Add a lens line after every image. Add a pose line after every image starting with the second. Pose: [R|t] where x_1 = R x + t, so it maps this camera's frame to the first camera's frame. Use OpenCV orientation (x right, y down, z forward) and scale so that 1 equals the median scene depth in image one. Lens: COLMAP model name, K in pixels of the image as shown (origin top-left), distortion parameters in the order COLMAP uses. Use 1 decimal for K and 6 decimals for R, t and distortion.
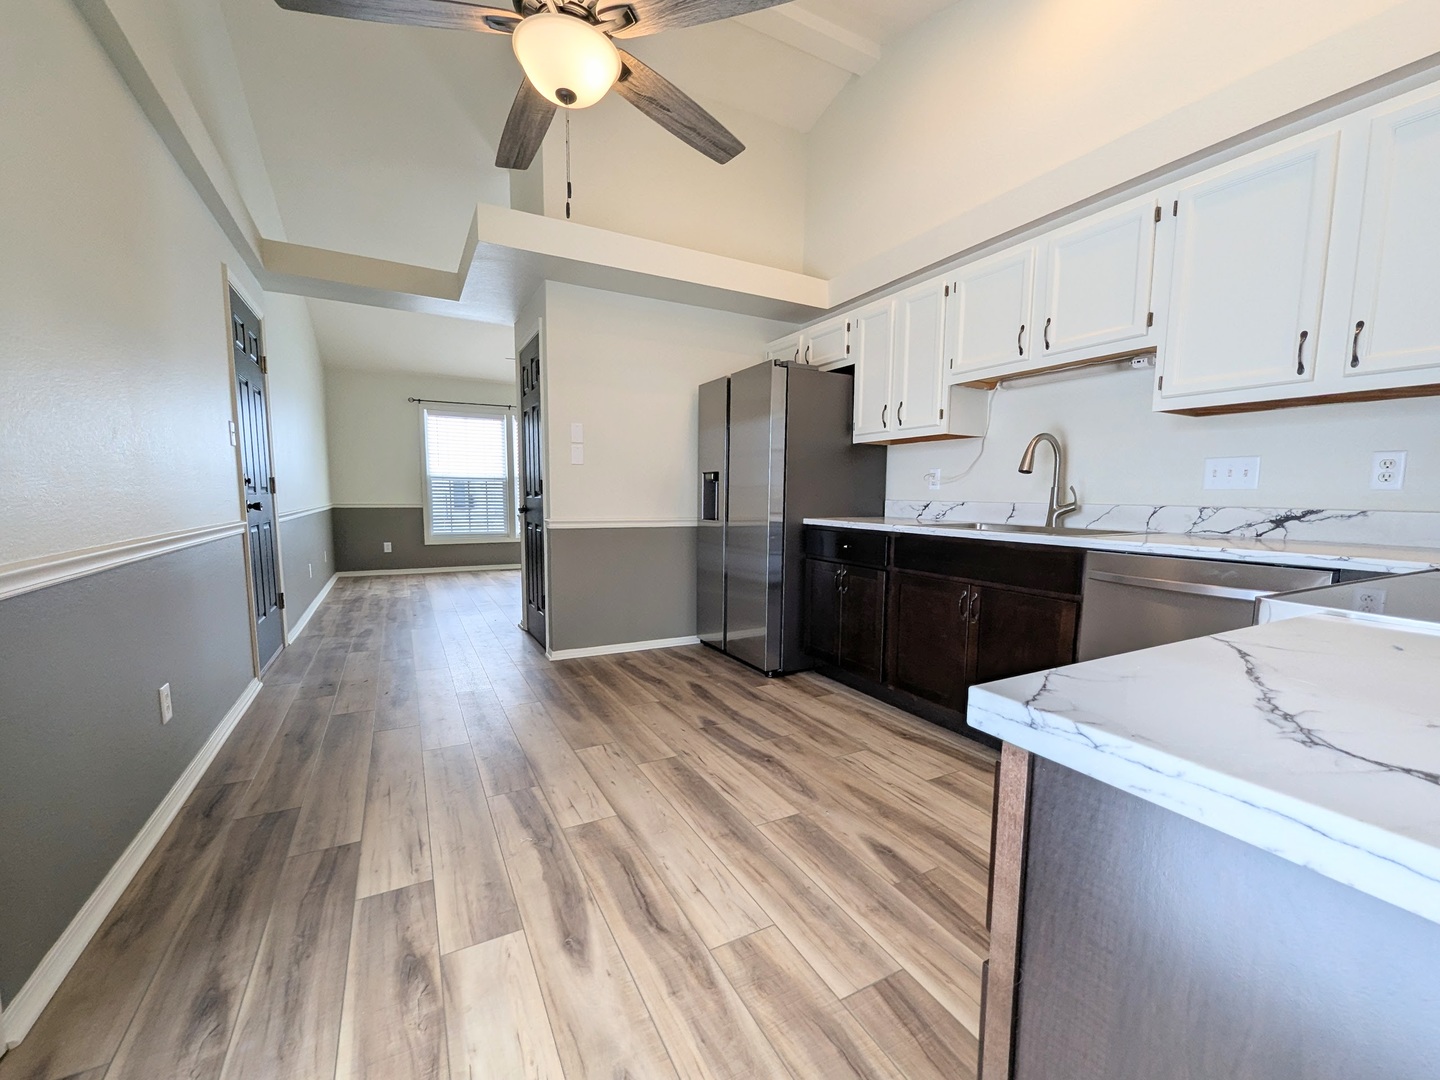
lens RADIAL K [[595.7, 0, 726.4], [0, 595.7, 557.8], [0, 0, 1]] dist [-0.003931, 0.002773]
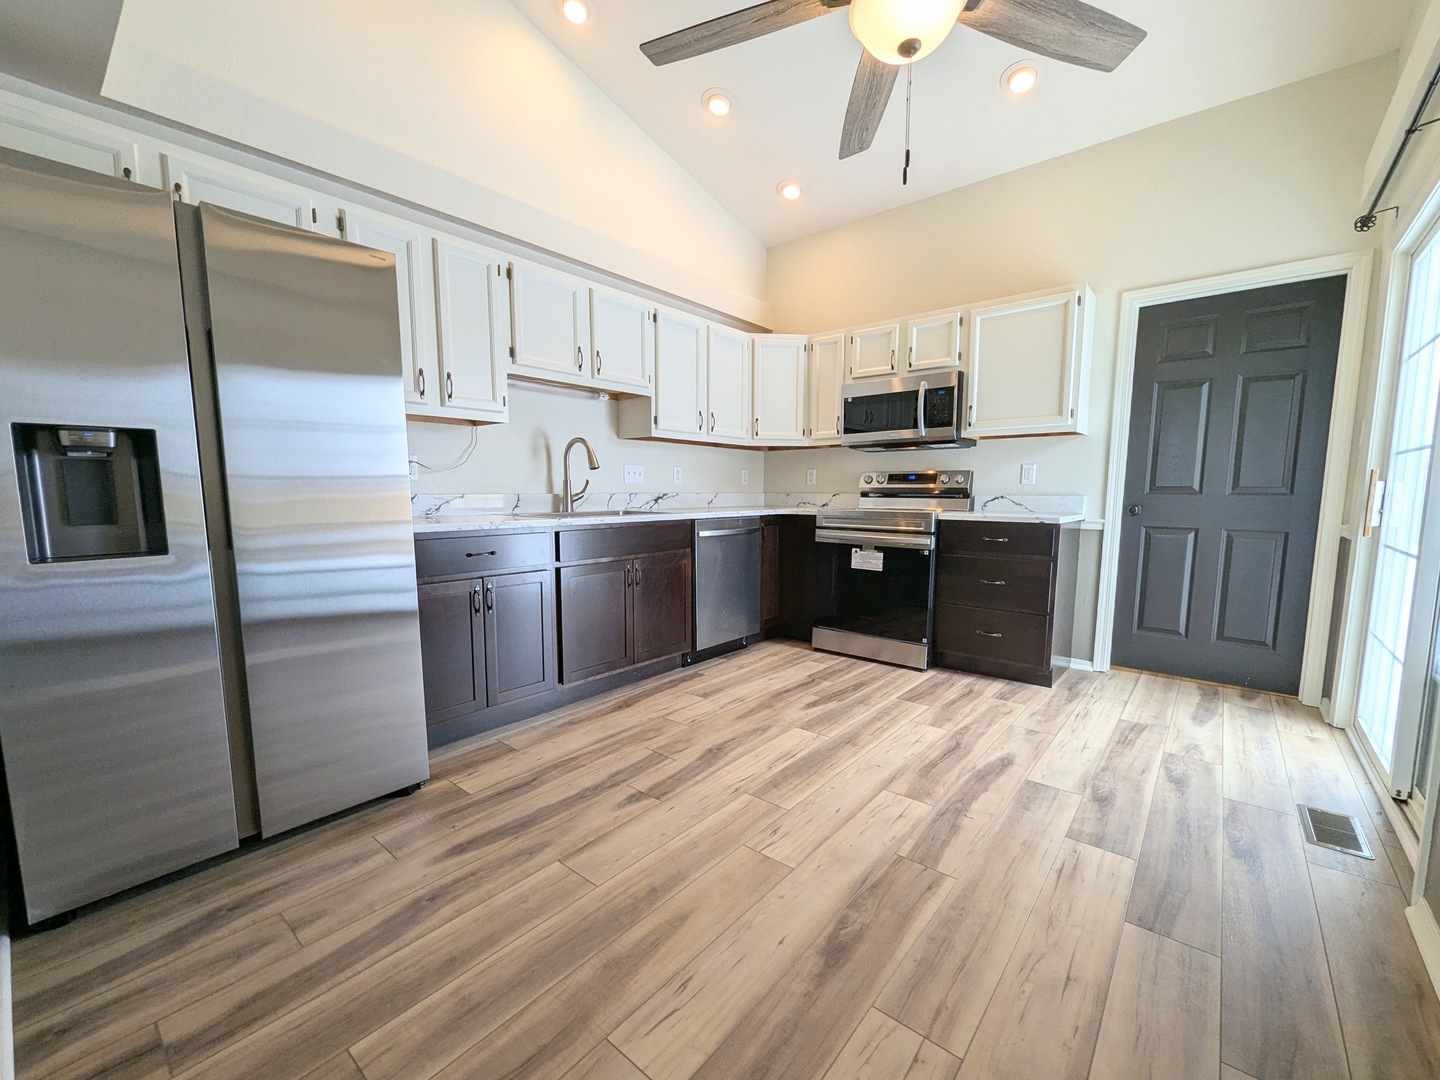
lens RADIAL K [[595.7, 0, 726.4], [0, 595.7, 557.8], [0, 0, 1]] dist [-0.003931, 0.002773]
pose [[-0.367603, -0.116097, 0.922708, -0.701583], [0.094081, 0.982445, 0.161094, -0.121547], [-0.925212, 0.146028, -0.350227, 1.085966]]
